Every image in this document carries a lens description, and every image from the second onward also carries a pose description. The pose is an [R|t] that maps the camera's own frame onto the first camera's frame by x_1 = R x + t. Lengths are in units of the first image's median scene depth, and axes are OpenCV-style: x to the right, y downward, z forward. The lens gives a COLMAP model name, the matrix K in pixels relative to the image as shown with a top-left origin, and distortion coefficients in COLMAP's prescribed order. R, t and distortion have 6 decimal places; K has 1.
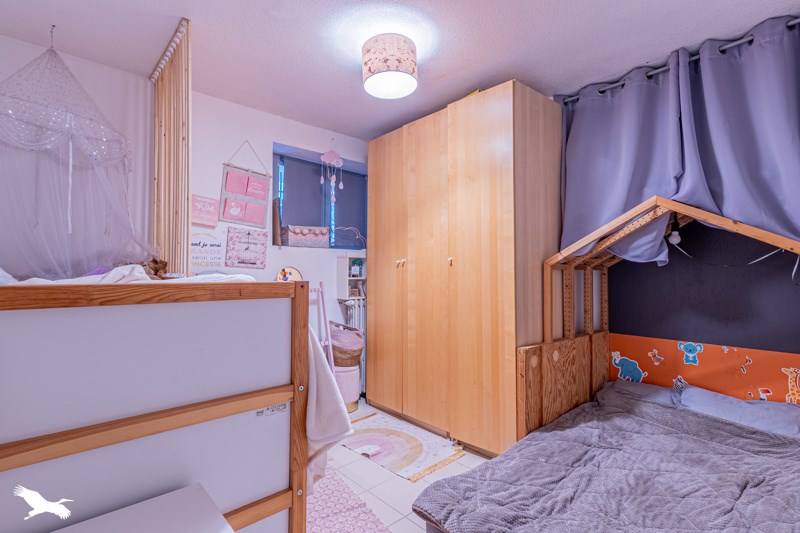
lens RADIAL K [[387.9, 0, 395.7], [0, 387.9, 264.6], [0, 0, 1]] dist [0.027961, -0.000737]
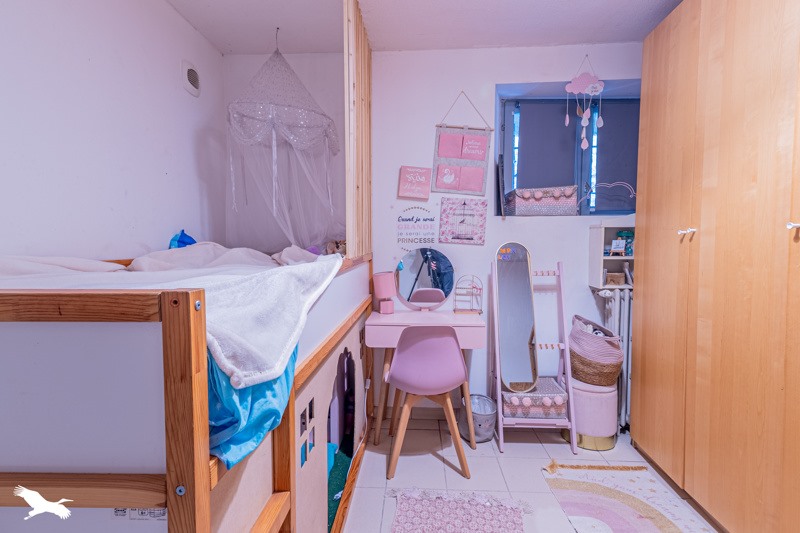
lens RADIAL K [[387.9, 0, 395.7], [0, 387.9, 264.6], [0, 0, 1]] dist [0.027961, -0.000737]
pose [[0.714730, 0.034627, -0.698542, 0.105999], [0.018769, 0.997464, 0.068648, -0.007521], [0.699148, -0.062176, 0.712268, 0.266180]]
